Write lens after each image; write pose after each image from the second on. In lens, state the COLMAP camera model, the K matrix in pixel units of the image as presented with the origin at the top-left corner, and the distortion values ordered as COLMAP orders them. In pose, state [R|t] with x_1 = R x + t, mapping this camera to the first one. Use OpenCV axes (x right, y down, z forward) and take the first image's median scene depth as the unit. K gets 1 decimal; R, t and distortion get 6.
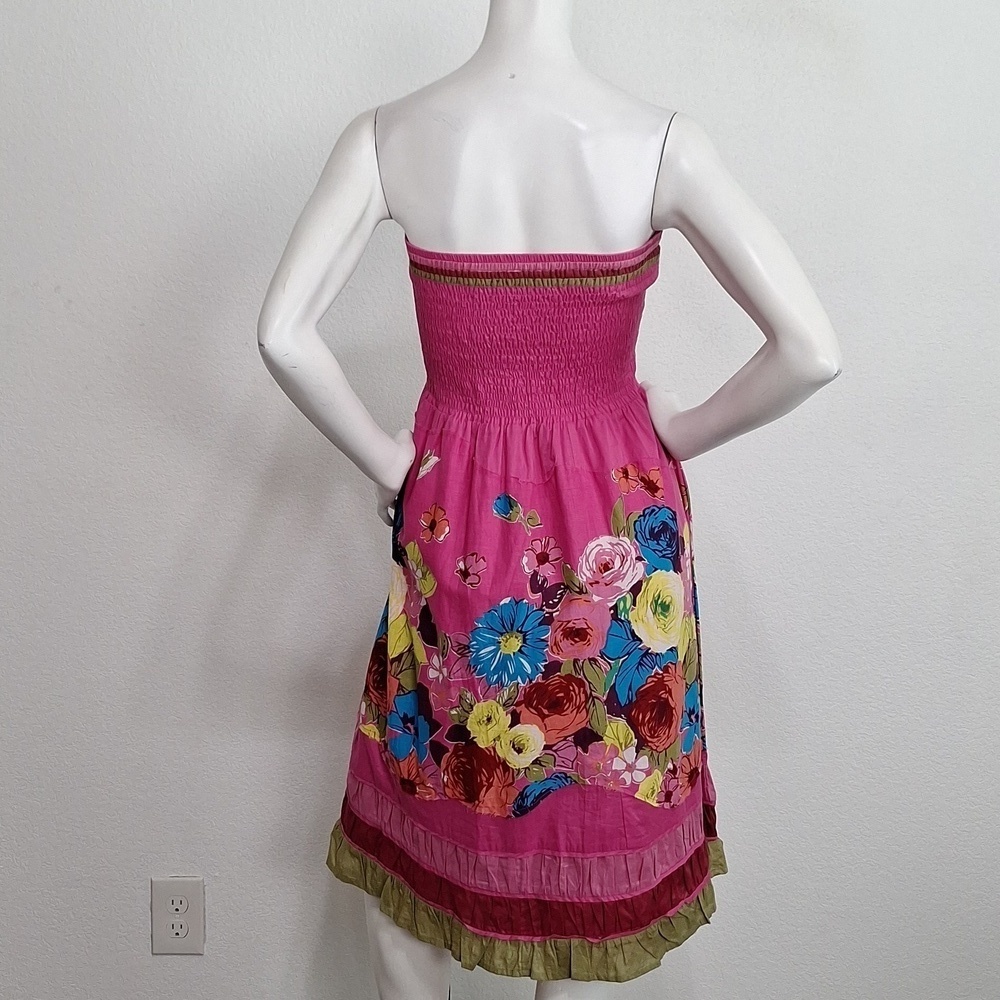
lens RADIAL K [[1389.2, 0, 515.5], [0, 1389.2, 473.0], [0, 0, 1]] dist [0.121039, -0.068781]
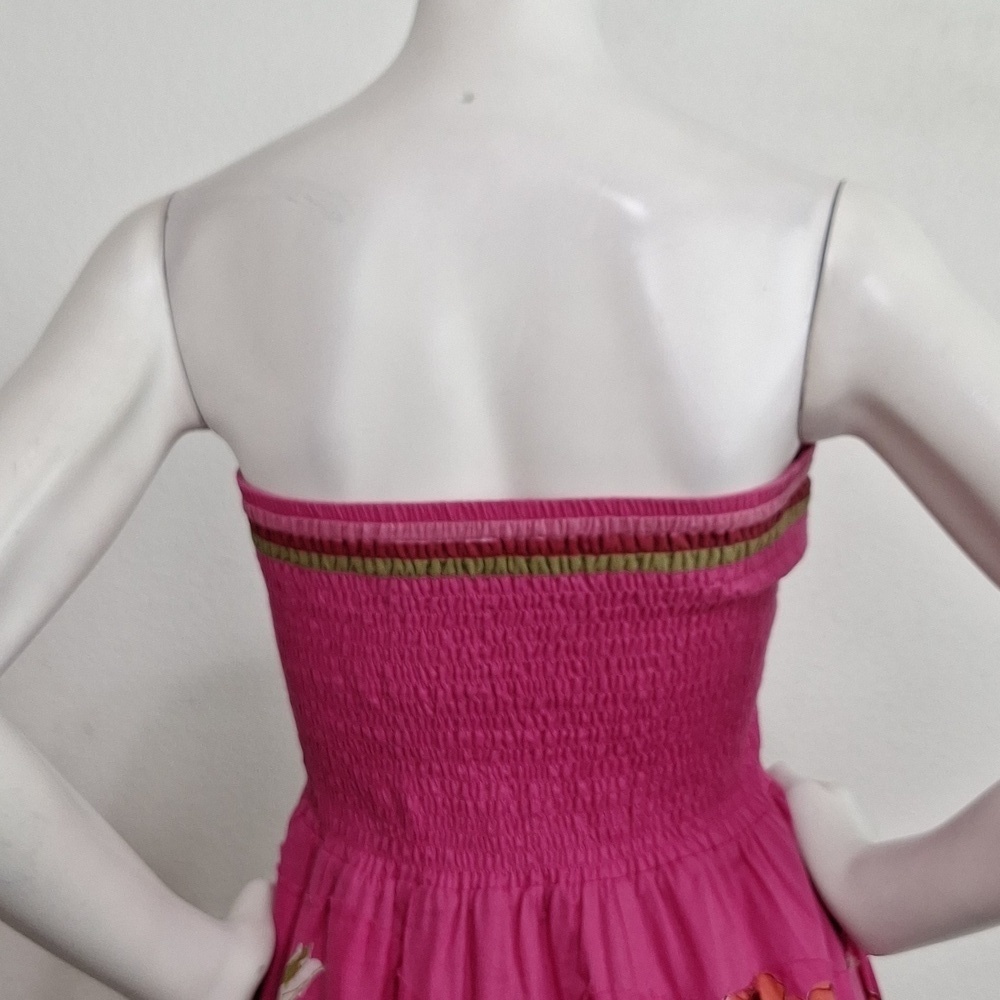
lens RADIAL K [[1389.2, 0, 515.5], [0, 1389.2, 473.0], [0, 0, 1]] dist [0.121039, -0.068781]
pose [[0.999593, -0.018433, -0.021750, 0.018795], [0.014607, 0.986265, -0.164522, -0.093640], [0.024484, 0.164137, 0.986134, 0.568729]]
